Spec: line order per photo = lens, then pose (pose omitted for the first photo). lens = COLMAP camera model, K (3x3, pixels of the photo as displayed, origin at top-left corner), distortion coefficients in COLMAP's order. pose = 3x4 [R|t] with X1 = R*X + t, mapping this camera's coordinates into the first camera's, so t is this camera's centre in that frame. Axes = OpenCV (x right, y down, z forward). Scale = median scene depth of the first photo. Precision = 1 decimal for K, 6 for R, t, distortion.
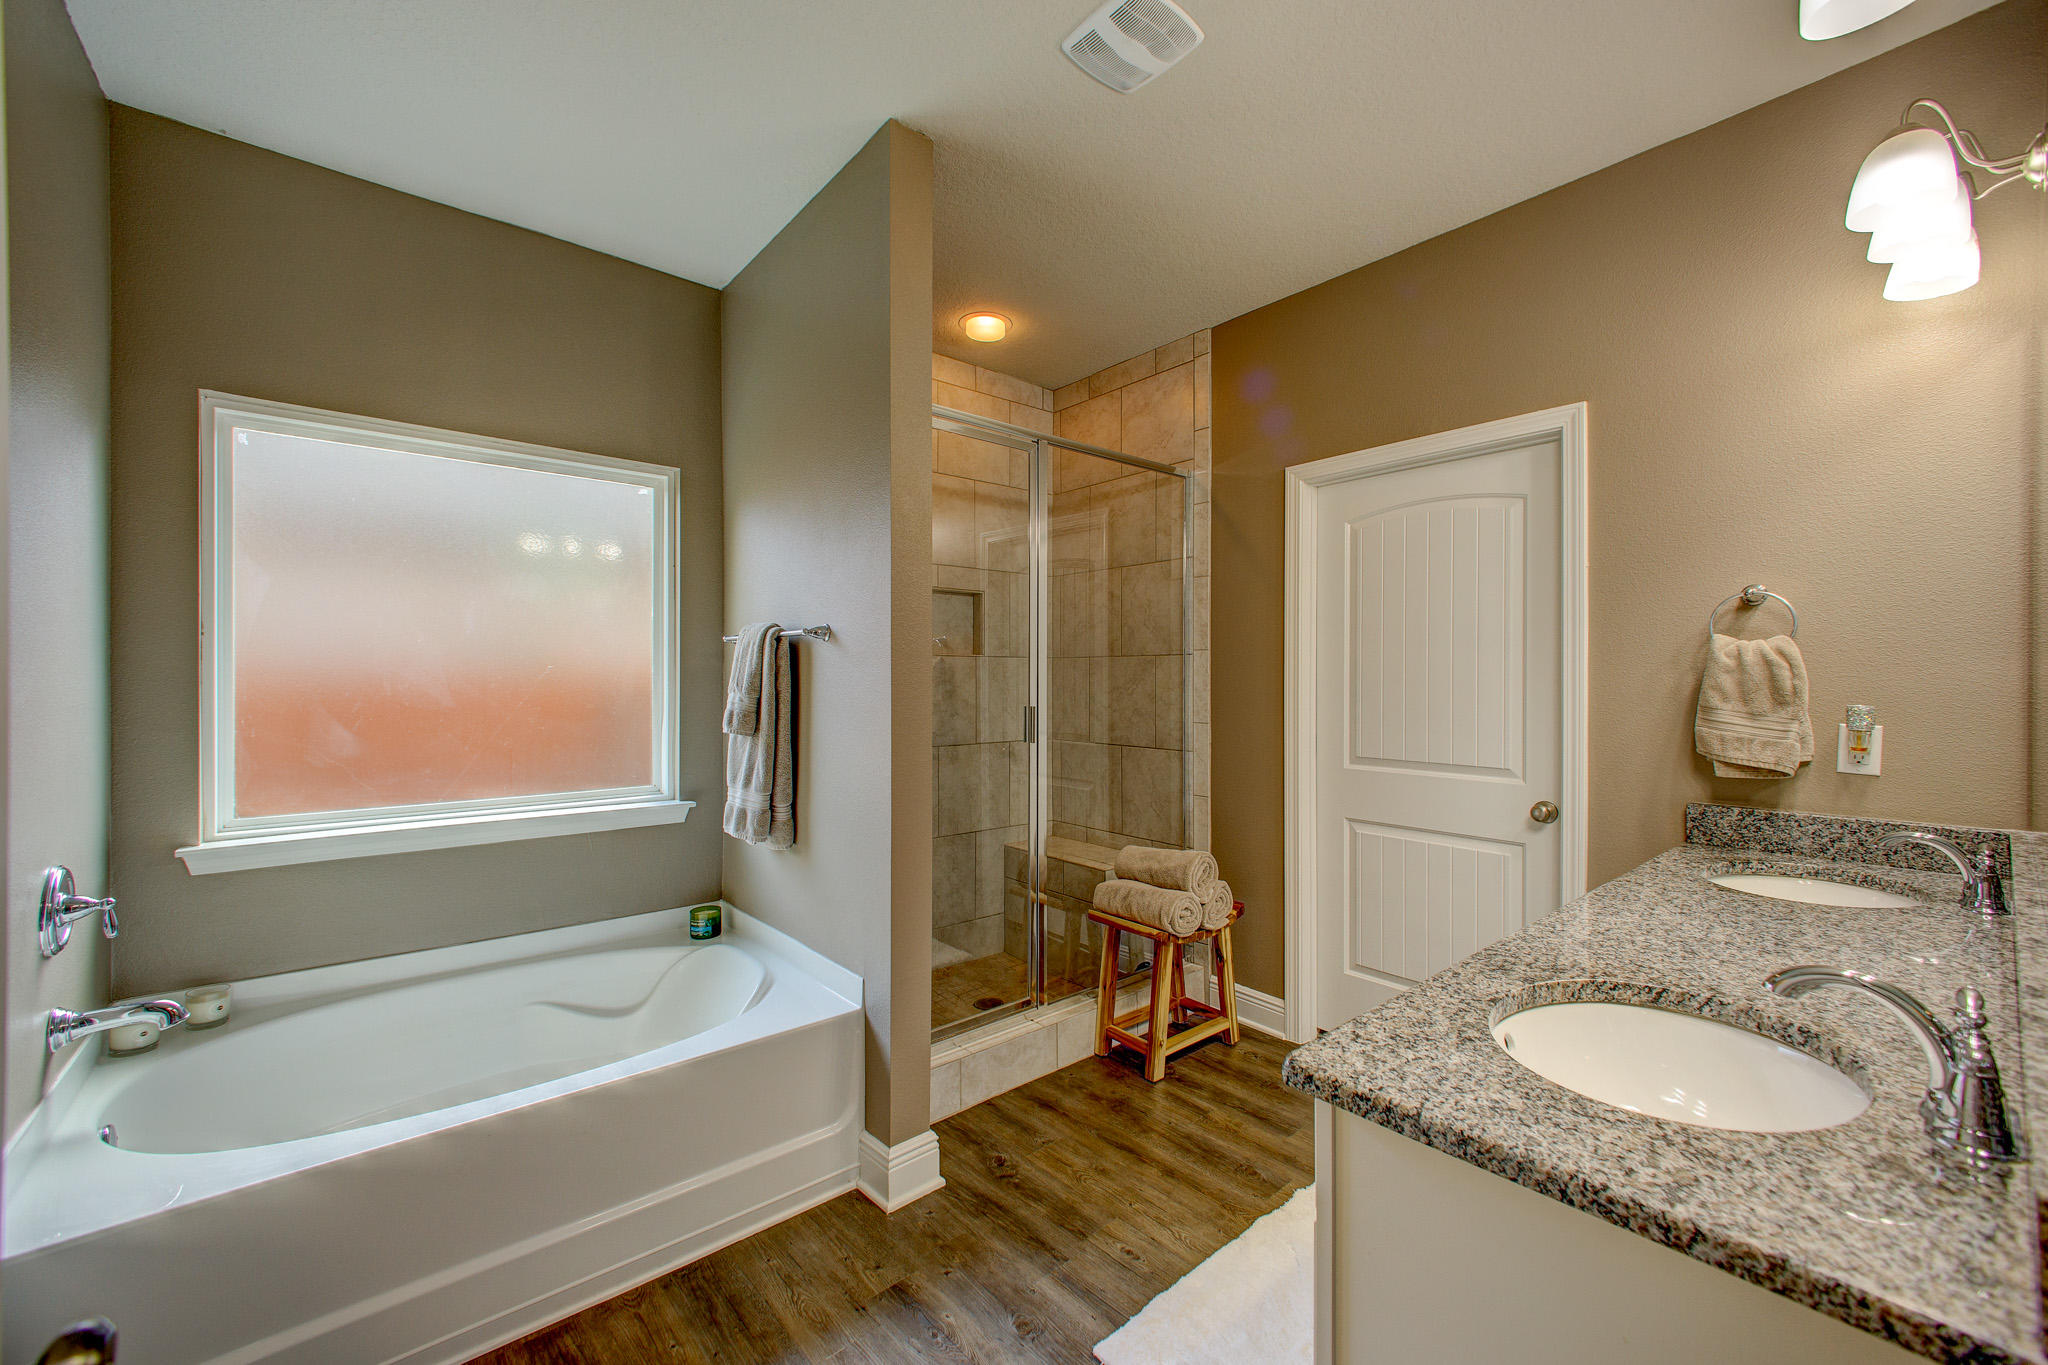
lens RADIAL K [[809.0, 0, 1022.4], [0, 809.0, 669.7], [0, 0, 1]] dist [-0.002128, -0.000326]
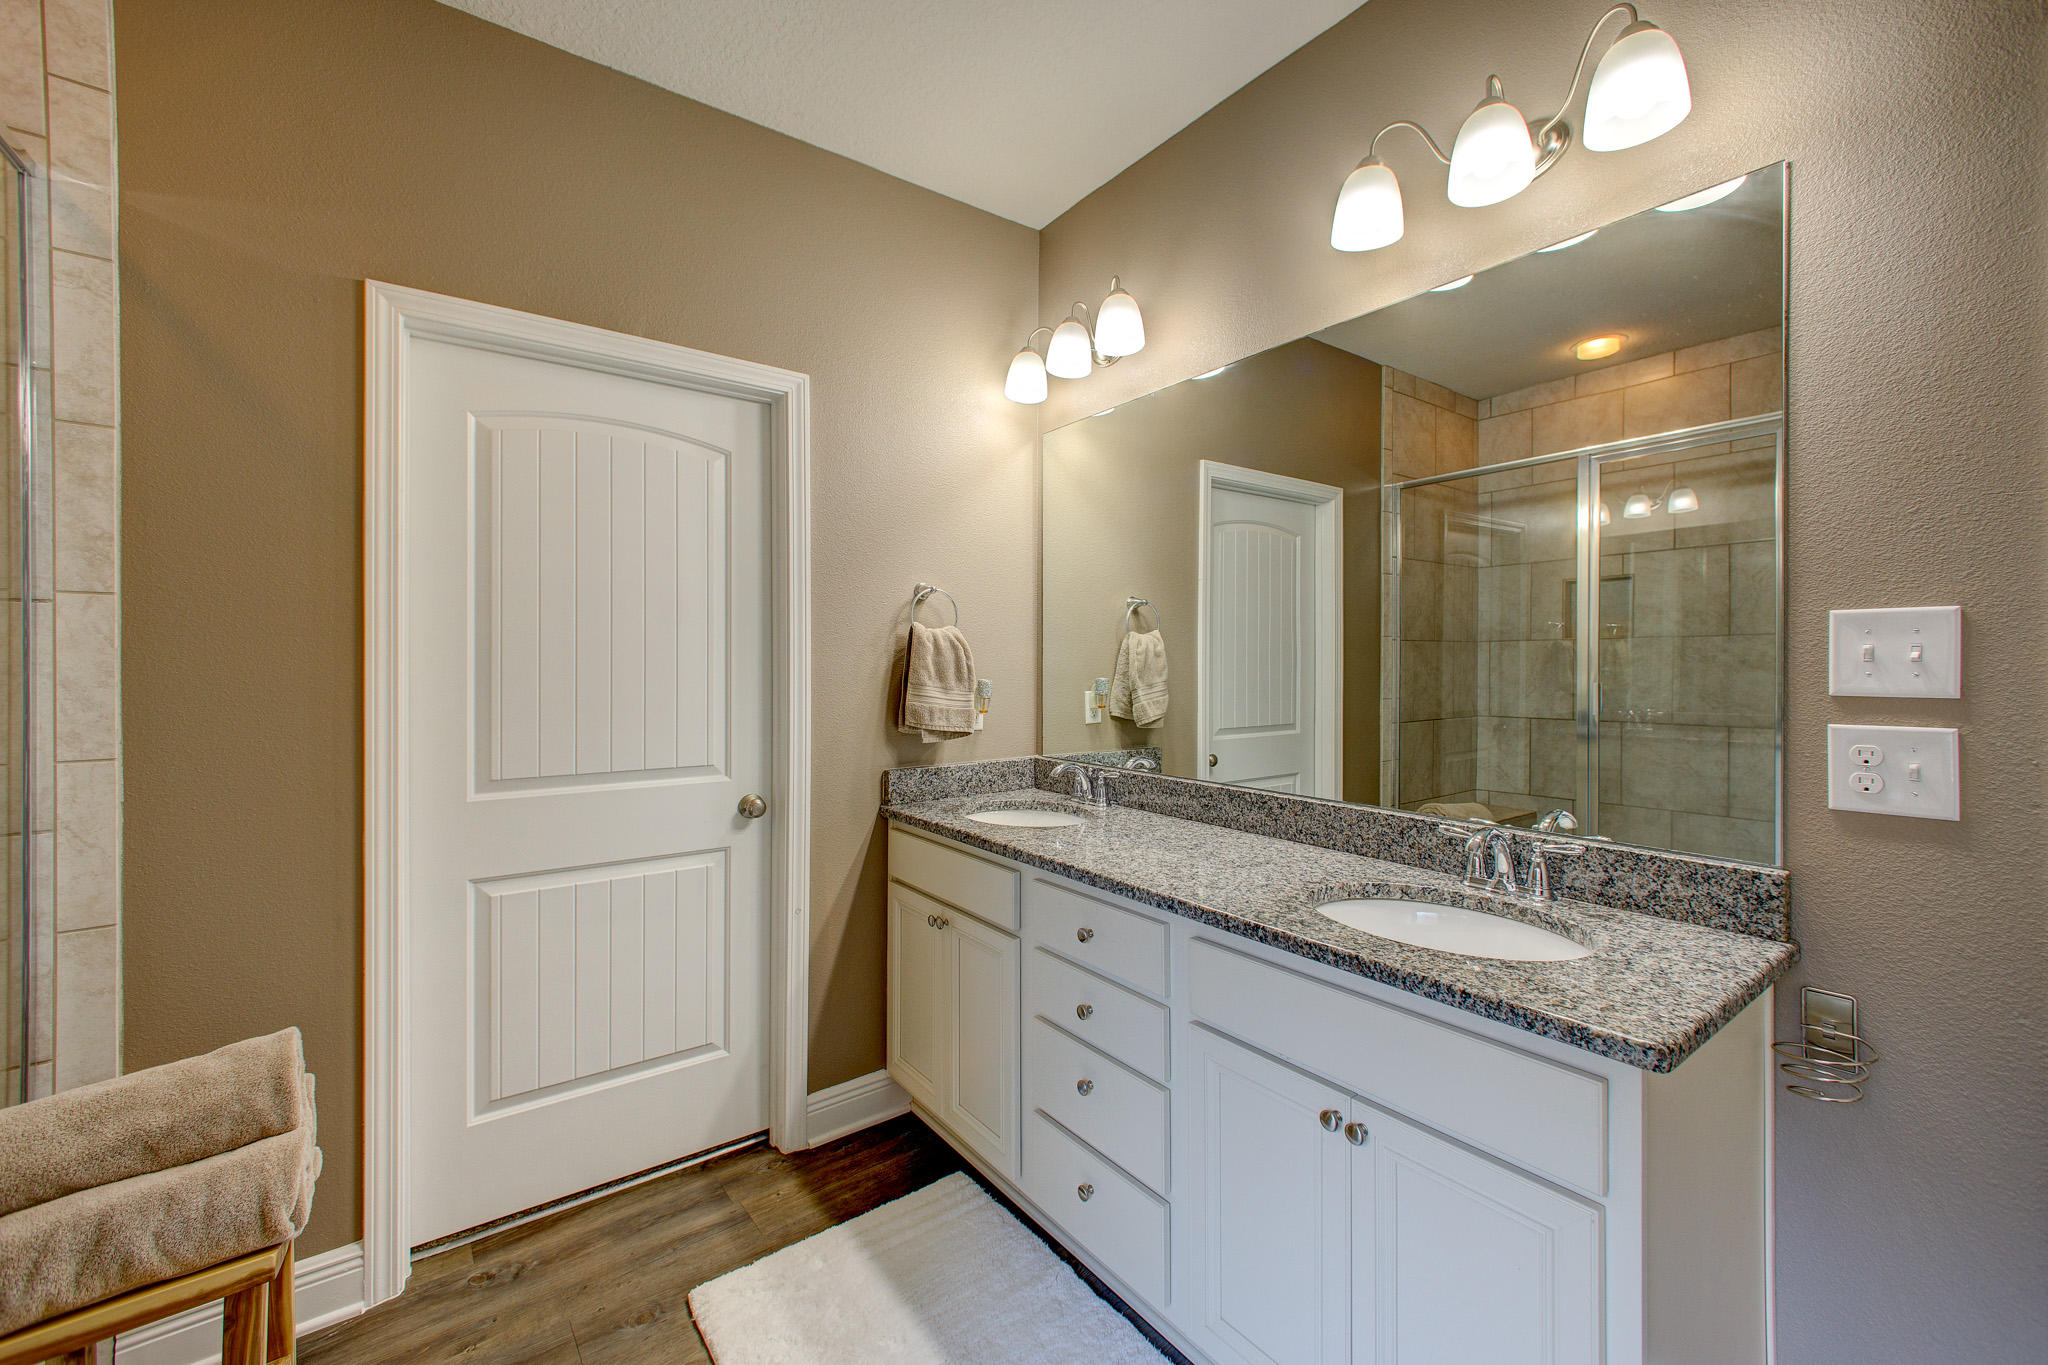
lens RADIAL K [[813.9, 0, 1039.8], [0, 813.9, 659.0], [0, 0, 1]] dist [-0.000074, -0.000158]
pose [[0.050833, 0.003932, 0.998699, -0.227934], [-0.010525, 0.999939, -0.003401, 0.009238], [-0.998652, -0.010338, 0.050871, 0.566143]]
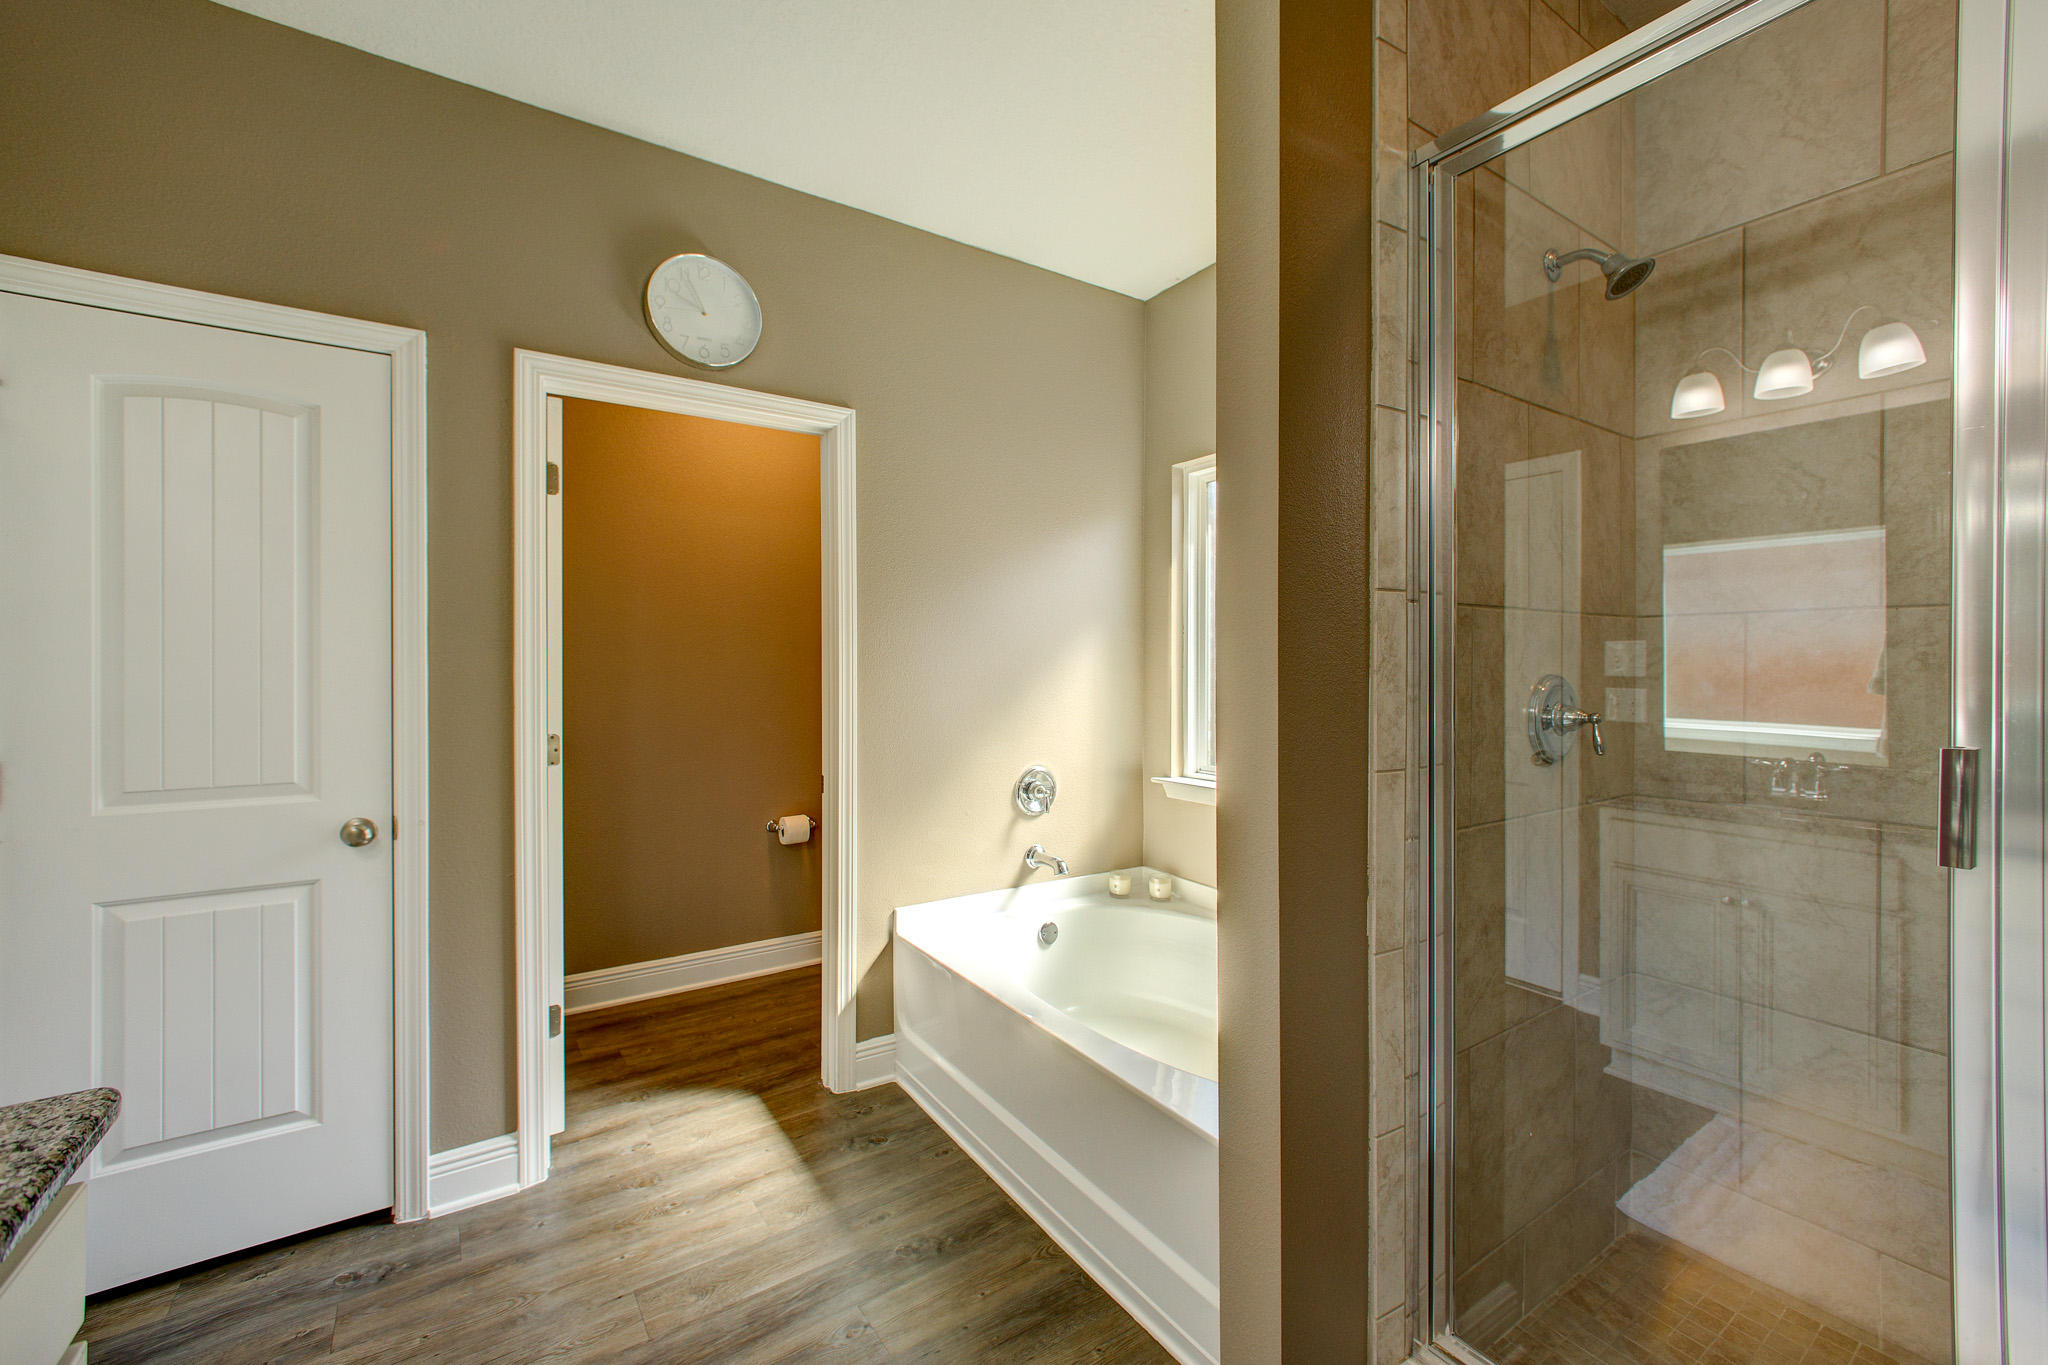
lens RADIAL K [[809.0, 0, 1022.4], [0, 809.0, 669.7], [0, 0, 1]] dist [-0.002128, -0.000326]
pose [[-0.096645, 0.006521, -0.995298, 0.374537], [0.012934, 0.999902, 0.005296, 0.005906], [0.995235, -0.012362, -0.096720, 0.686384]]
